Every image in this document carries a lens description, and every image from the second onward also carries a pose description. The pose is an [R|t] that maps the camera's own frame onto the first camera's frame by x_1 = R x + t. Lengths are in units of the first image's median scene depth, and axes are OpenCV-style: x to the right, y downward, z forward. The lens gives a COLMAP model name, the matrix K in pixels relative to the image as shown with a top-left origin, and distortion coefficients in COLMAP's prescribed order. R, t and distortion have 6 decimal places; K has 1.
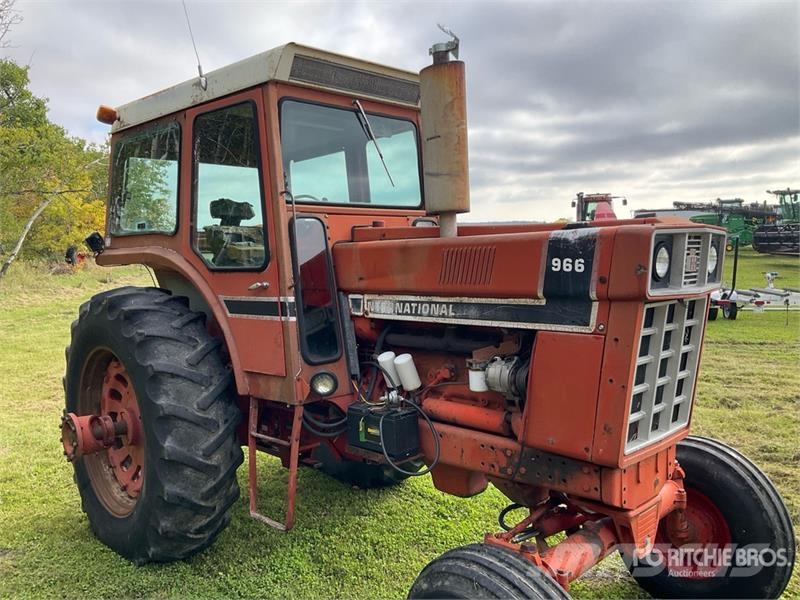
lens RADIAL K [[664.5, 0, 399.5], [0, 664.5, 299.0], [0, 0, 1]] dist [0.088414, -0.180346]
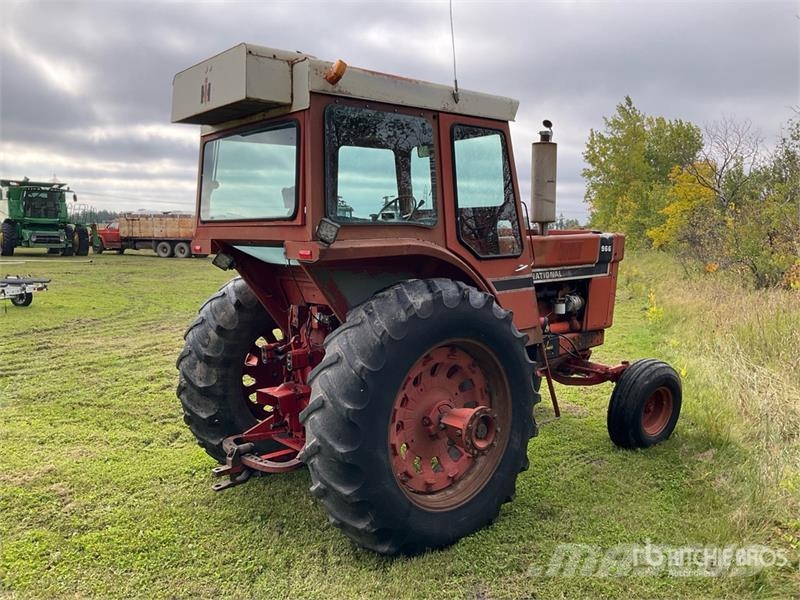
lens RADIAL K [[664.5, 0, 399.5], [0, 664.5, 299.0], [0, 0, 1]] dist [0.088414, -0.180346]
pose [[0.080196, -0.084812, 0.993164, -1.580107], [0.068517, 0.994486, 0.079393, -0.080373], [-0.994421, 0.061682, 0.085565, 1.099751]]
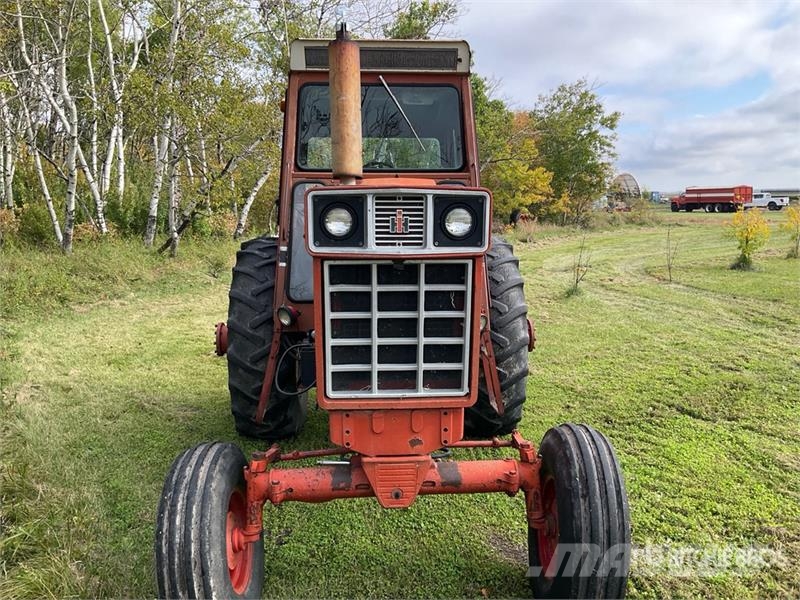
lens RADIAL K [[664.5, 0, 399.5], [0, 664.5, 299.0], [0, 0, 1]] dist [0.088414, -0.180346]
pose [[0.753464, 0.095496, -0.650517, 0.782783], [-0.060261, 0.995262, 0.076307, -0.013380], [0.654722, -0.018294, 0.755649, 0.177683]]
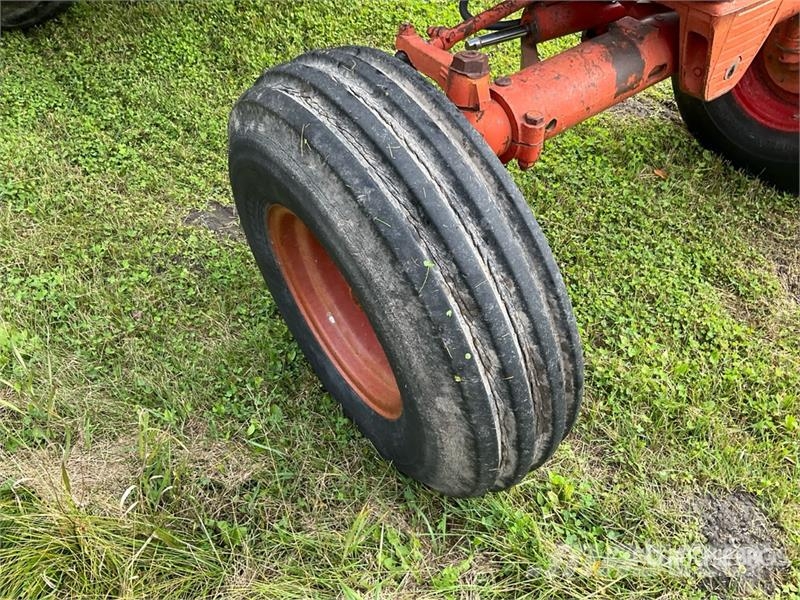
lens RADIAL K [[664.5, 0, 399.5], [0, 664.5, 299.0], [0, 0, 1]] dist [0.088414, -0.180346]
pose [[0.994434, 0.098485, -0.037438, 0.121172], [-0.048142, 0.740795, 0.670003, 0.127596], [0.093719, -0.664472, 0.741413, 0.378393]]
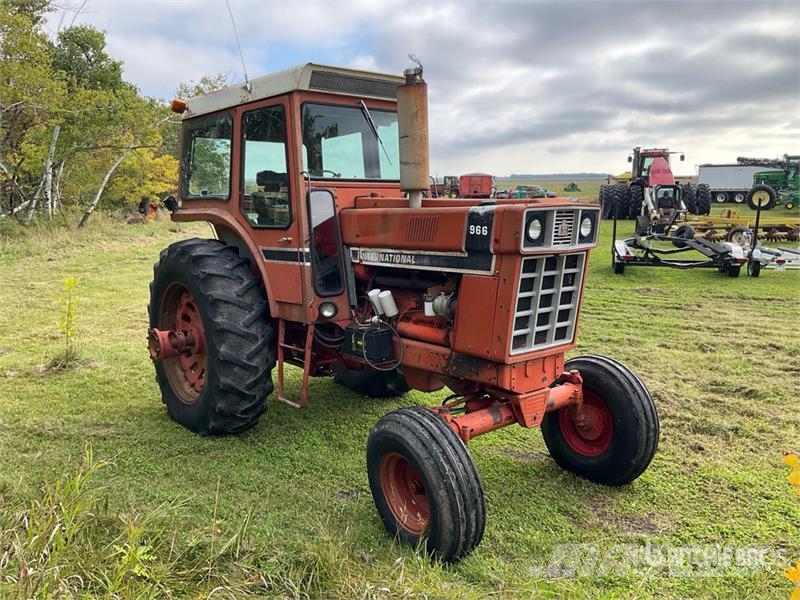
lens RADIAL K [[666.7, 0, 403.5], [0, 666.7, 294.3], [0, 0, 1]] dist [0.096441, -0.199003]
pose [[0.996249, 0.023263, -0.083353, 0.151361], [-0.017921, 0.997772, 0.064267, -0.000270], [0.084663, -0.062532, 0.994446, -0.372068]]
